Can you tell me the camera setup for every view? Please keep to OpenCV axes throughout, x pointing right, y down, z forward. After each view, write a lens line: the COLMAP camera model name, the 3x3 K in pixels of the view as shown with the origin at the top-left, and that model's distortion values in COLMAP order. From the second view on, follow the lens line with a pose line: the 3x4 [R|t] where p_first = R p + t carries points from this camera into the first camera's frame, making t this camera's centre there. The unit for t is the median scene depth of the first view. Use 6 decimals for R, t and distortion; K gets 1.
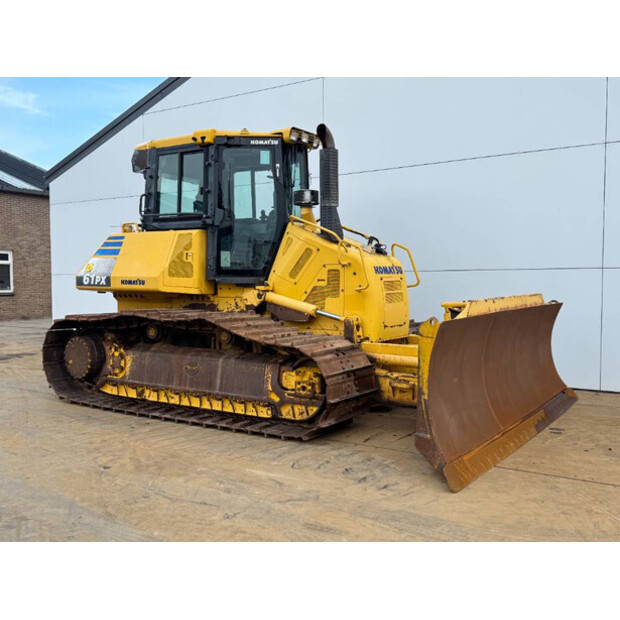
lens RADIAL K [[650.8, 0, 315.5], [0, 650.8, 319.5], [0, 0, 1]] dist [0.100655, 0.000000]
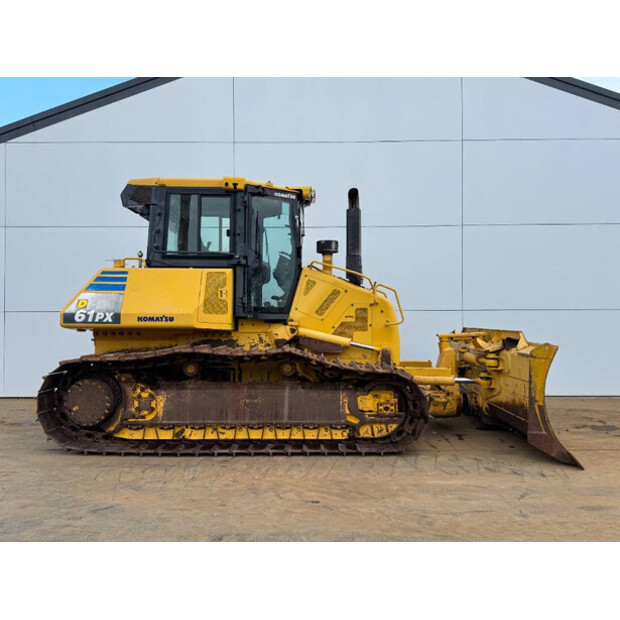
lens RADIAL K [[541.7, 0, 315.4], [0, 541.7, 312.0], [0, 0, 1]] dist [0.085608, -0.023484]
pose [[0.829027, 0.008974, 0.559137, -0.555517], [0.034152, 0.997192, -0.066641, -0.005321], [-0.558165, 0.074343, 0.826393, 0.209019]]
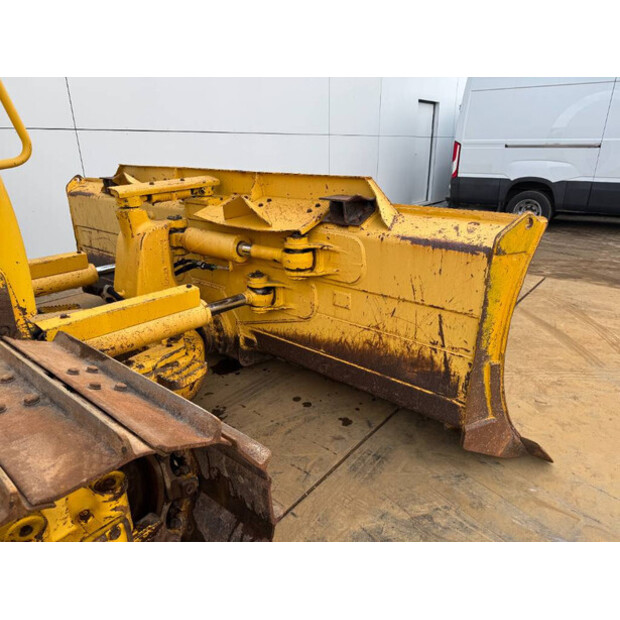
lens RADIAL K [[434.7, 0, 307.4], [0, 434.7, 309.1], [0, 0, 1]] dist [0.045123, -0.046977]
pose [[0.096915, -0.352818, 0.930659, -0.119417], [0.074238, 0.935019, 0.346740, -0.040823], [-0.992520, 0.035486, 0.116810, 0.731658]]
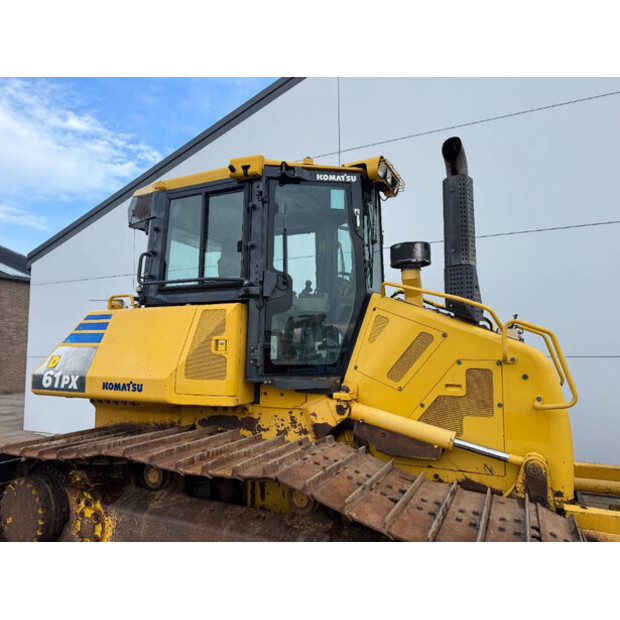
lens RADIAL K [[434.7, 0, 307.5], [0, 434.7, 313.6], [0, 0, 1]] dist [0.045123, -0.046977]
pose [[0.988642, 0.006382, 0.150156, -0.174295], [0.014532, 0.990358, -0.137770, -0.068319], [-0.149587, 0.138387, 0.979016, 0.578675]]
